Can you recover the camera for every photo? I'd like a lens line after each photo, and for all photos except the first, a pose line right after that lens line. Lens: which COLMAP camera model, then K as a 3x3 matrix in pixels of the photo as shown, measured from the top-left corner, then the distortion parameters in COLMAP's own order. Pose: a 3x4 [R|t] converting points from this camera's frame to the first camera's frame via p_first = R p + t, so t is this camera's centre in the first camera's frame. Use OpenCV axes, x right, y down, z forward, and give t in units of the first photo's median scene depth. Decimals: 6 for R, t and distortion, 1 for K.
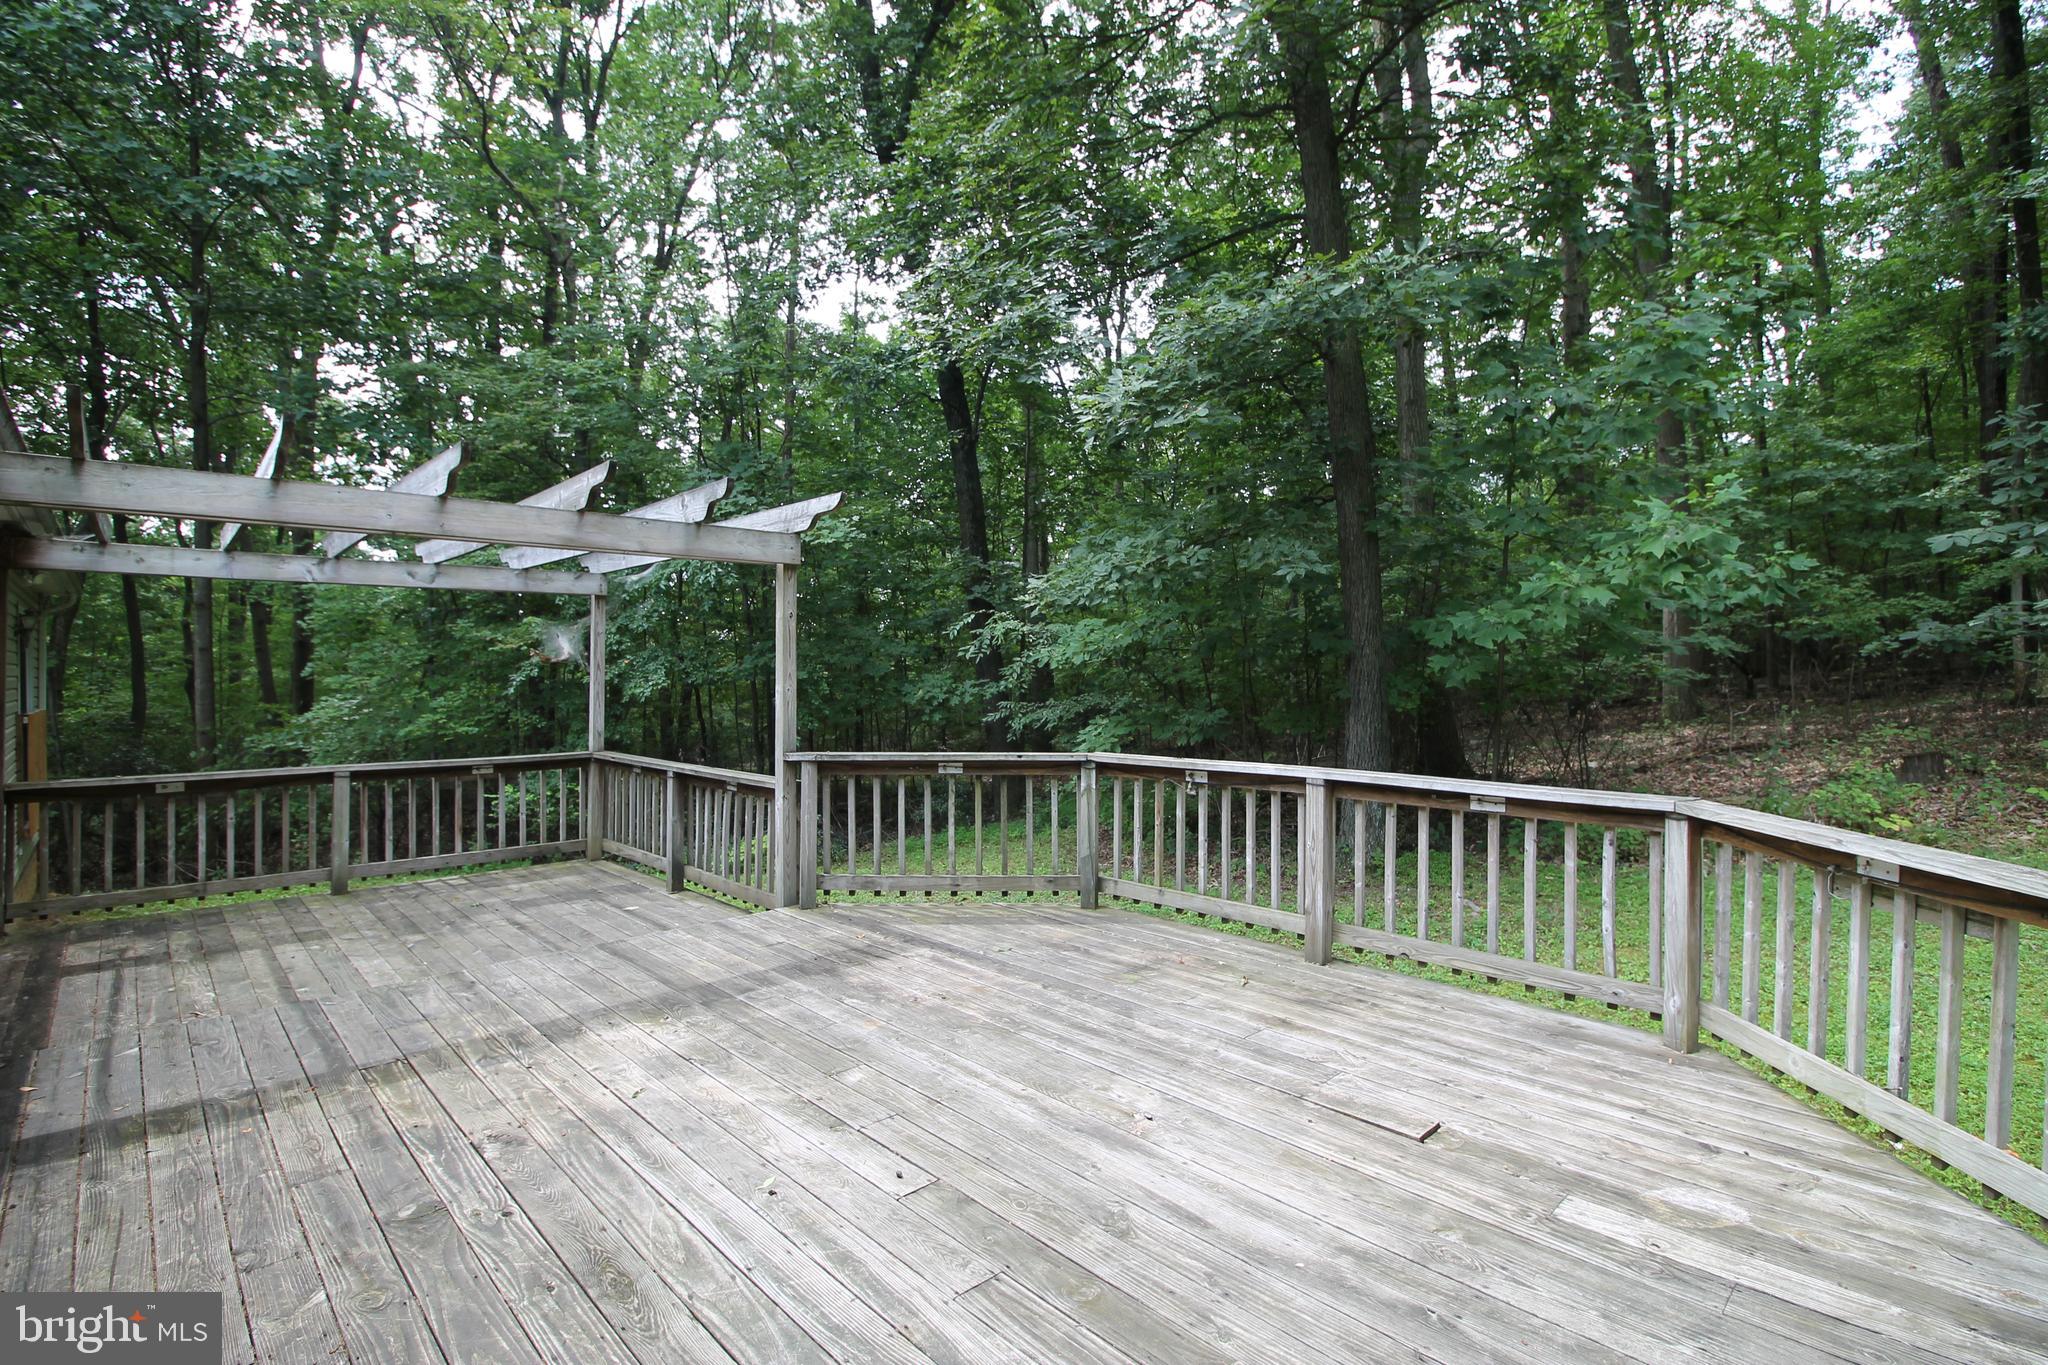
lens RADIAL K [[953.8, 0, 1044.3], [0, 953.8, 668.8], [0, 0, 1]] dist [-0.002873, -0.012031]
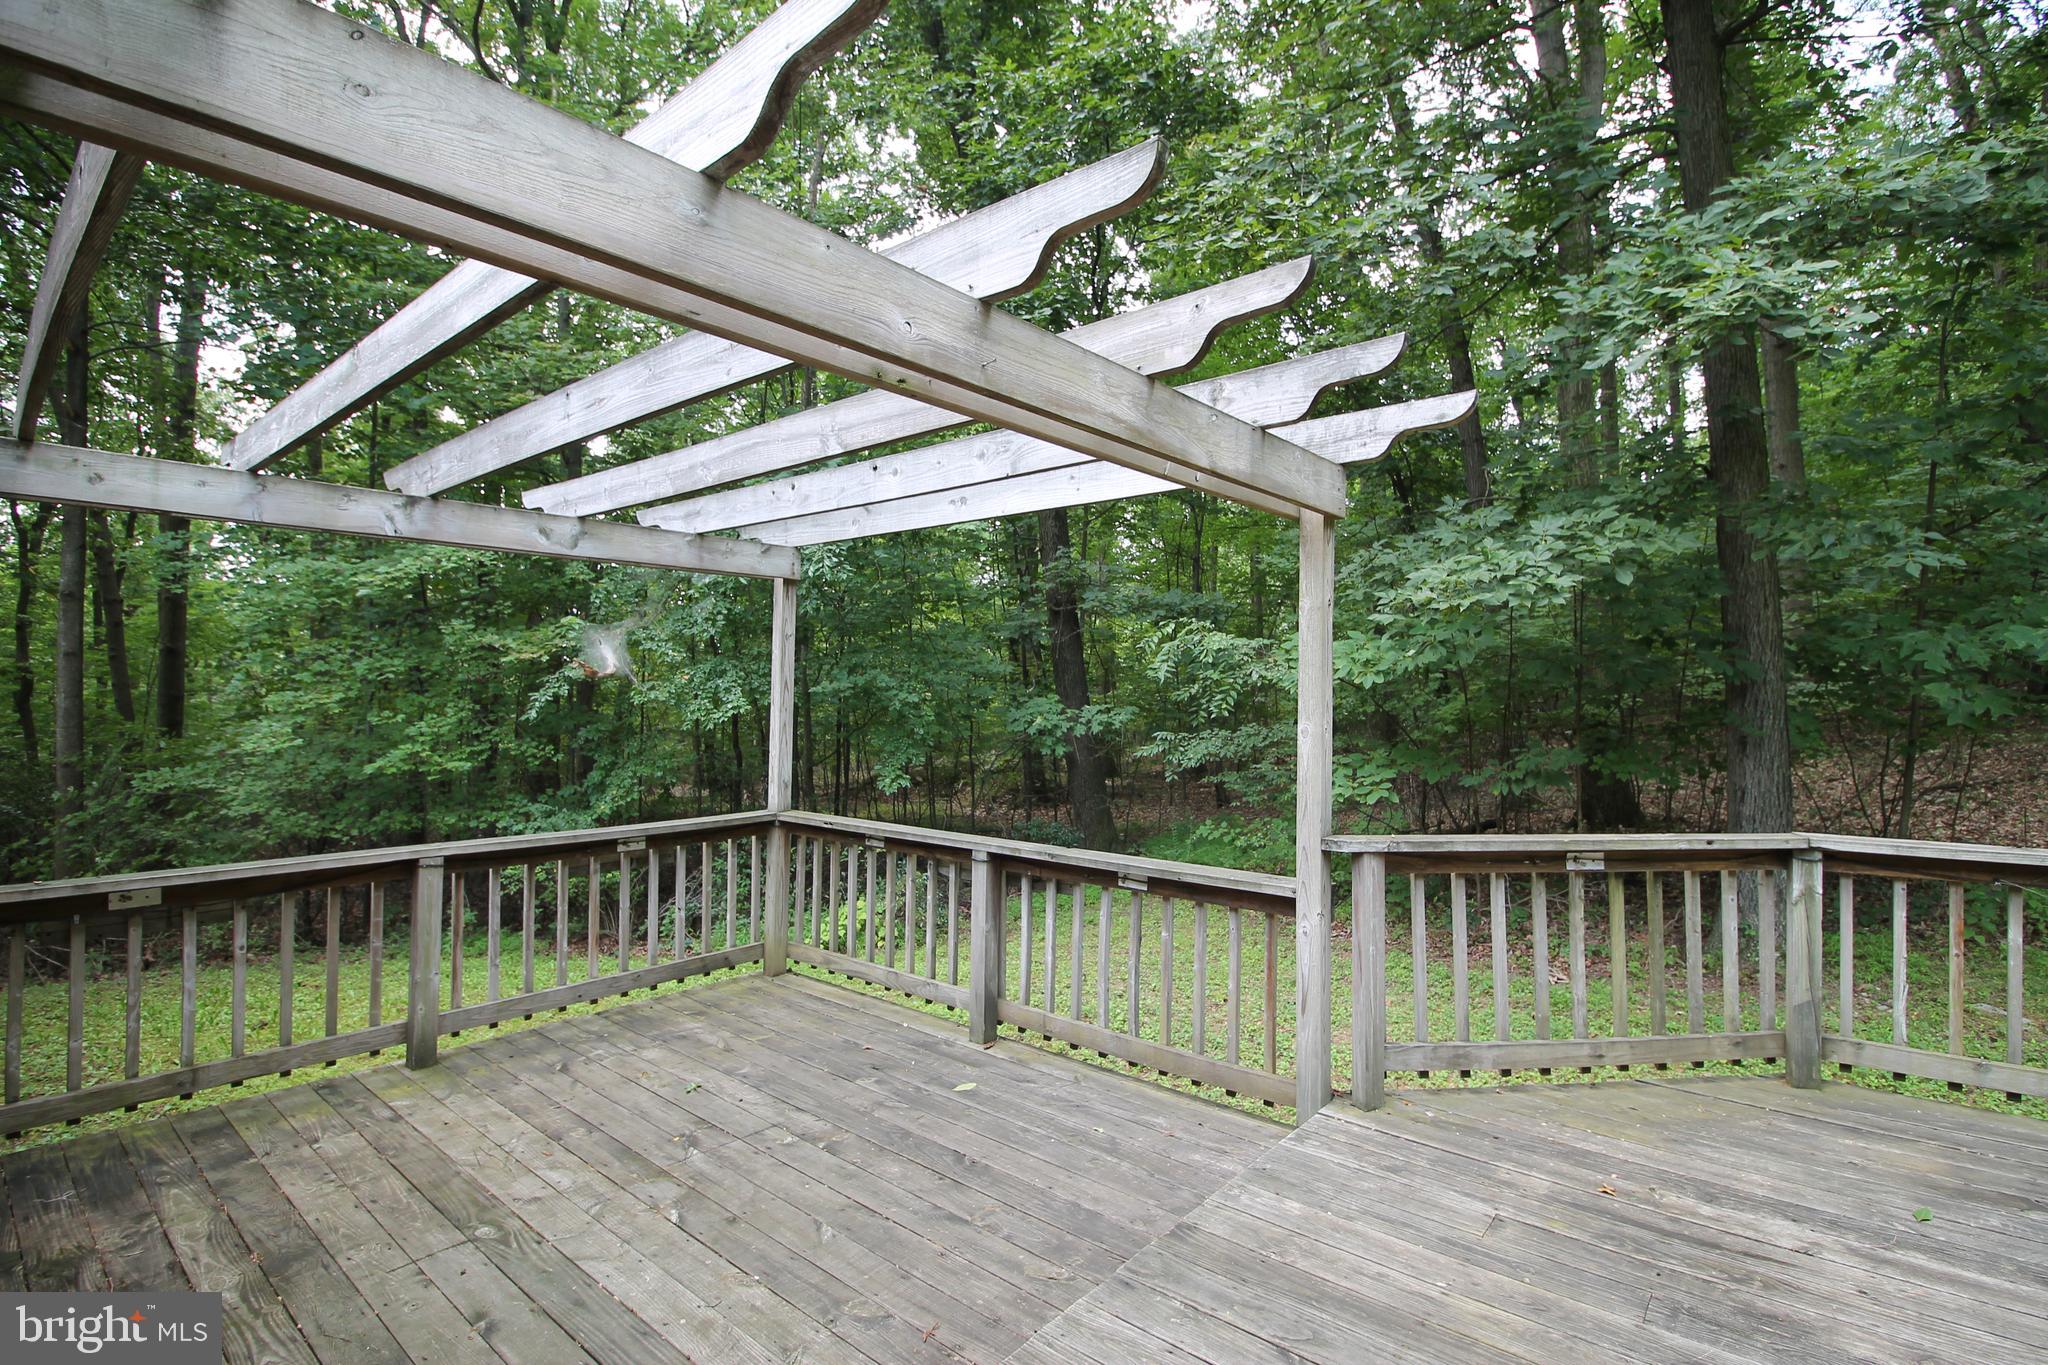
lens RADIAL K [[953.8, 0, 1044.3], [0, 953.8, 668.8], [0, 0, 1]] dist [-0.002873, -0.012031]
pose [[0.993826, 0.013503, 0.110122, -0.423350], [-0.010998, 0.999667, -0.023323, -0.000060], [-0.110400, 0.021968, 0.993644, 0.362658]]
